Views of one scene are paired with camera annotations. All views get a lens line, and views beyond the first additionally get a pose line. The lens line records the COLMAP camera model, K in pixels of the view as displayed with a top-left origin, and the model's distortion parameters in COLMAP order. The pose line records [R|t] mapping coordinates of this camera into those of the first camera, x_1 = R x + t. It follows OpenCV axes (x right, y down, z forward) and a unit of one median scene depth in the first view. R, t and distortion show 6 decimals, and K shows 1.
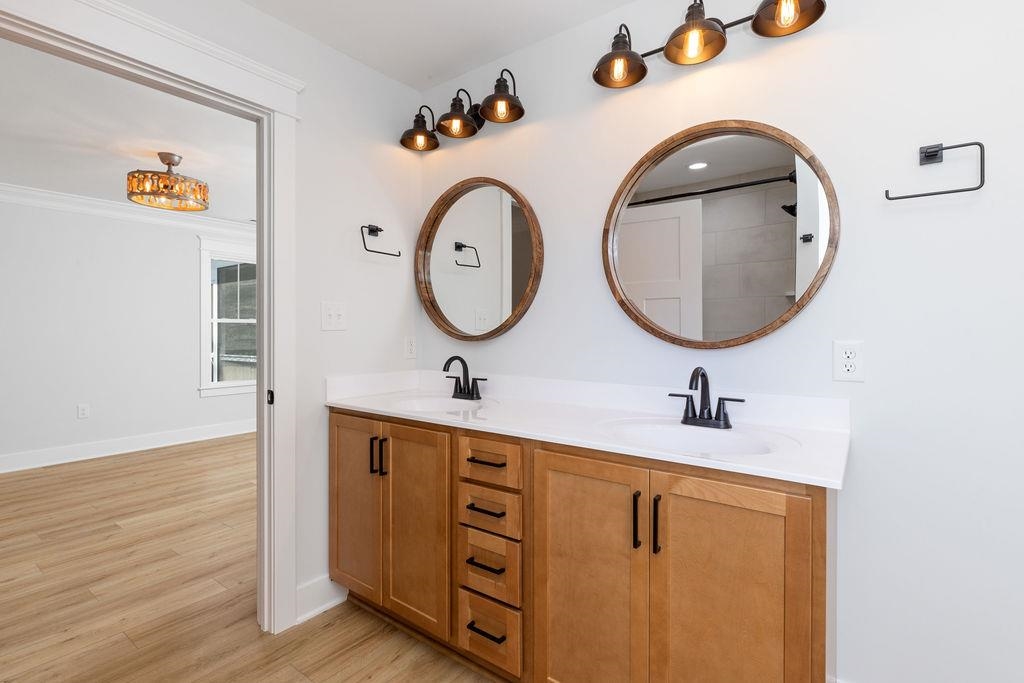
lens RADIAL K [[487.0, 0, 512.8], [0, 487.0, 330.2], [0, 0, 1]] dist [-0.001426, -0.000965]
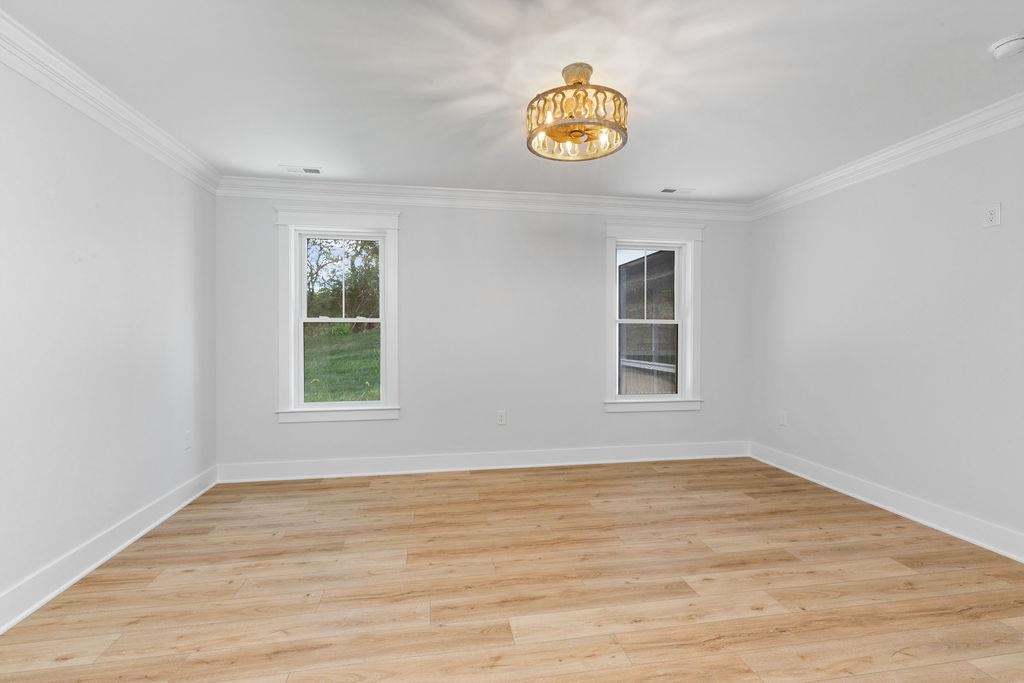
lens RADIAL K [[459.2, 0, 507.0], [0, 459.2, 327.8], [0, 0, 1]] dist [0.002119, -0.000098]
pose [[0.724346, -0.003527, -0.689428, -0.348753], [-0.001731, 0.999974, -0.006934, -0.004025], [0.689435, 0.006216, 0.724321, 0.490871]]
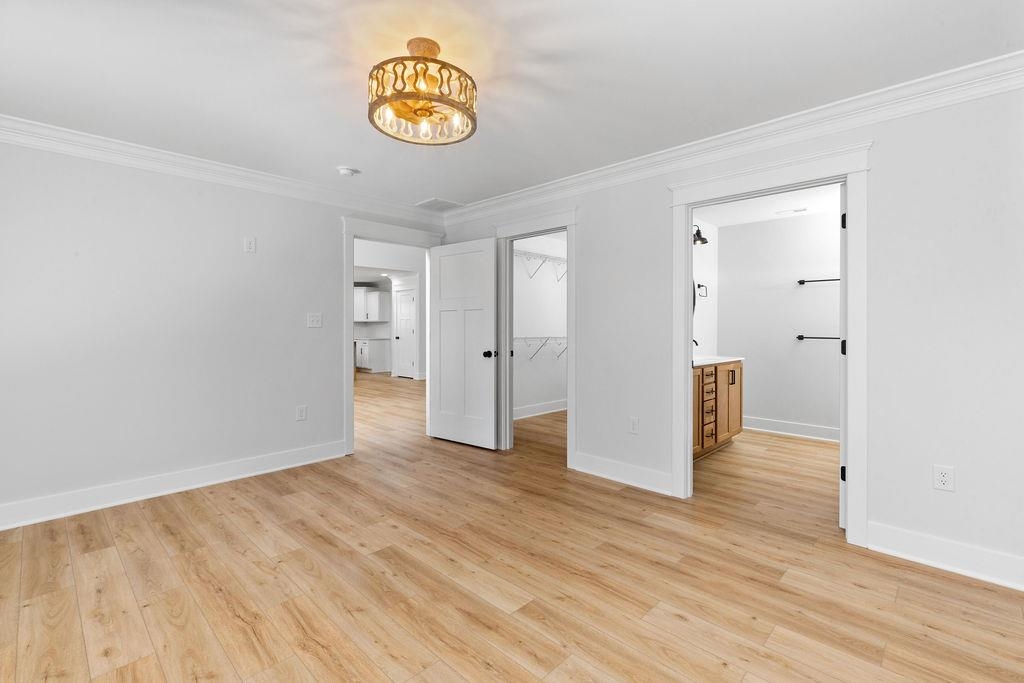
lens RADIAL K [[459.2, 0, 507.0], [0, 459.2, 327.8], [0, 0, 1]] dist [0.002119, -0.000098]
pose [[0.133621, 0.000705, 0.991032, -1.343931], [-0.001911, 0.999998, -0.000453, -0.002195], [-0.991031, -0.001834, 0.133622, 0.849559]]
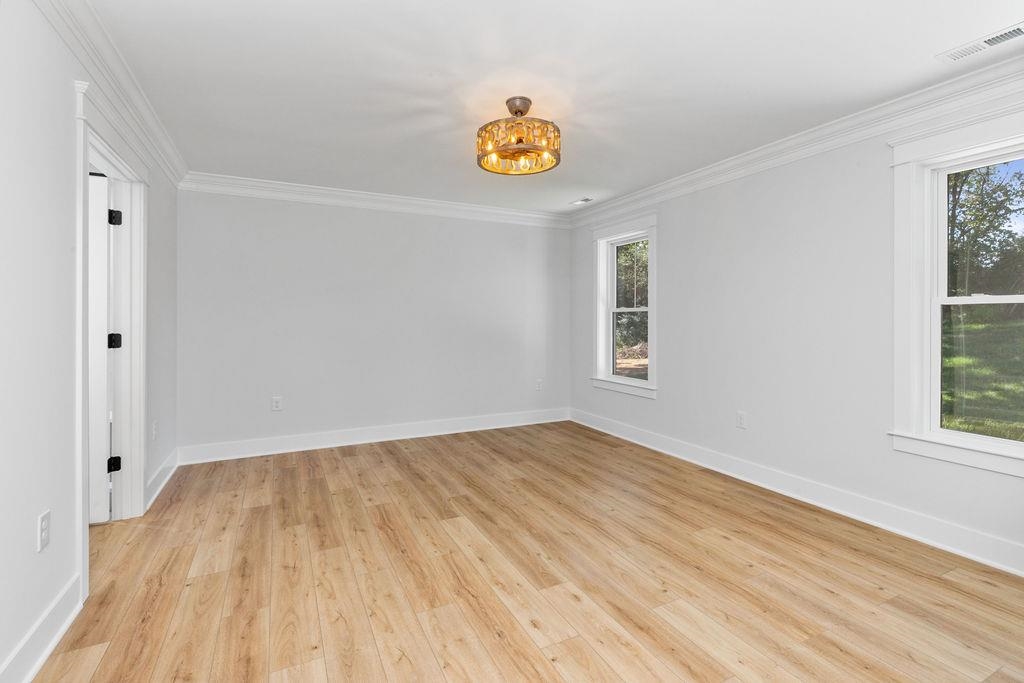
lens RADIAL K [[465.3, 0, 514.5], [0, 465.3, 316.2], [0, 0, 1]] dist [0.001572, 0.000057]
pose [[-0.443119, -0.000142, -0.896463, -0.009117], [0.002397, 0.999996, -0.001344, -0.010926], [0.896460, -0.002744, -0.443117, 1.398976]]
